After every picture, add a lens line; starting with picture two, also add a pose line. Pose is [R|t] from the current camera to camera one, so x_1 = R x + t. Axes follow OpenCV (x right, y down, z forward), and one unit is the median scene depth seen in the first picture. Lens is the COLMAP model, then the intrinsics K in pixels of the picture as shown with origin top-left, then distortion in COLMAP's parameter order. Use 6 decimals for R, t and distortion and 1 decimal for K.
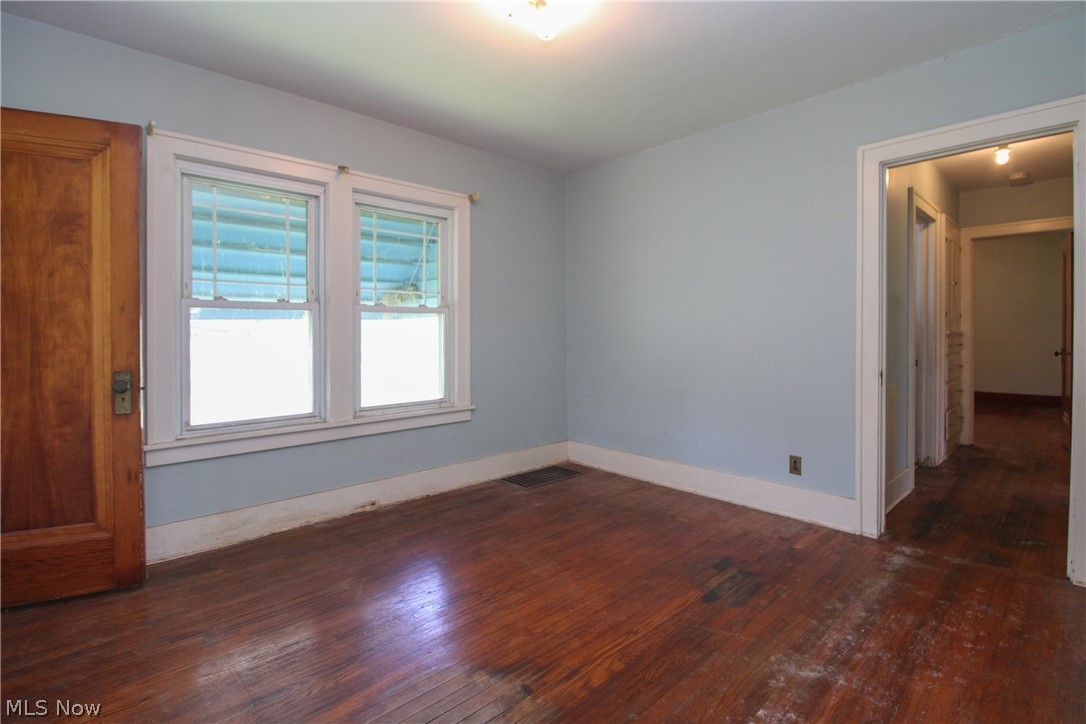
lens RADIAL K [[503.5, 0, 541.9], [0, 503.5, 348.6], [0, 0, 1]] dist [-0.057245, -0.000018]
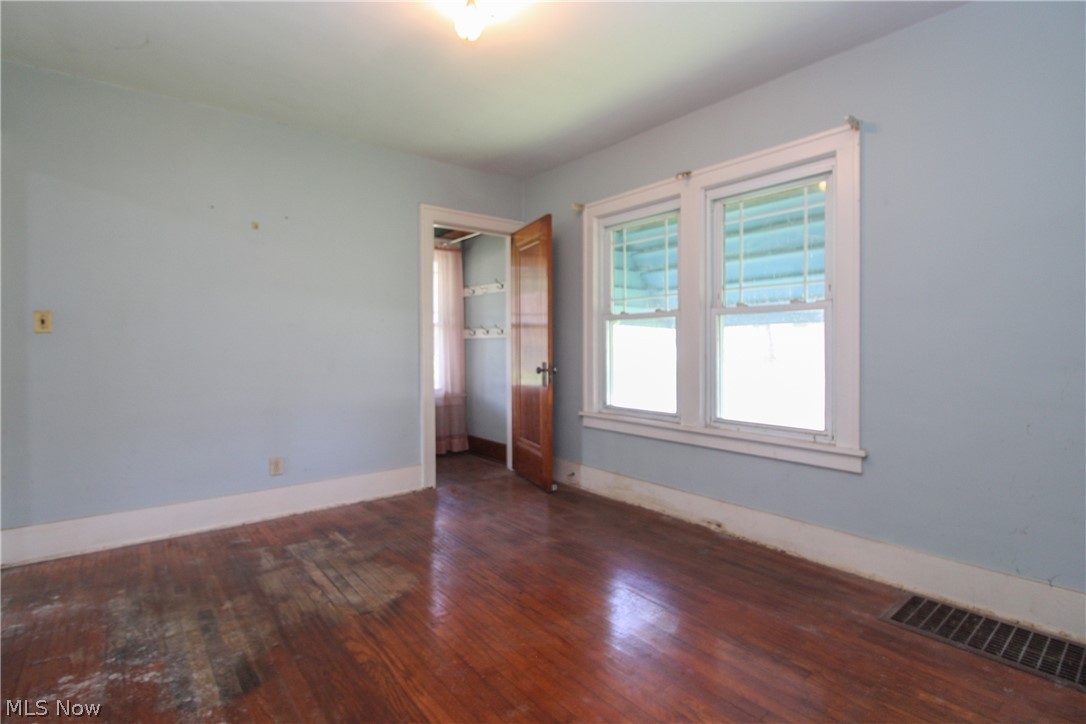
lens RADIAL K [[520.8, 0, 547.1], [0, 520.8, 347.5], [0, 0, 1]] dist [-0.001539, -0.001126]
pose [[-0.064307, 0.022350, -0.997680, 0.647984], [-0.019438, 0.999531, 0.023644, -0.031718], [0.997741, 0.020913, -0.063842, 0.762849]]
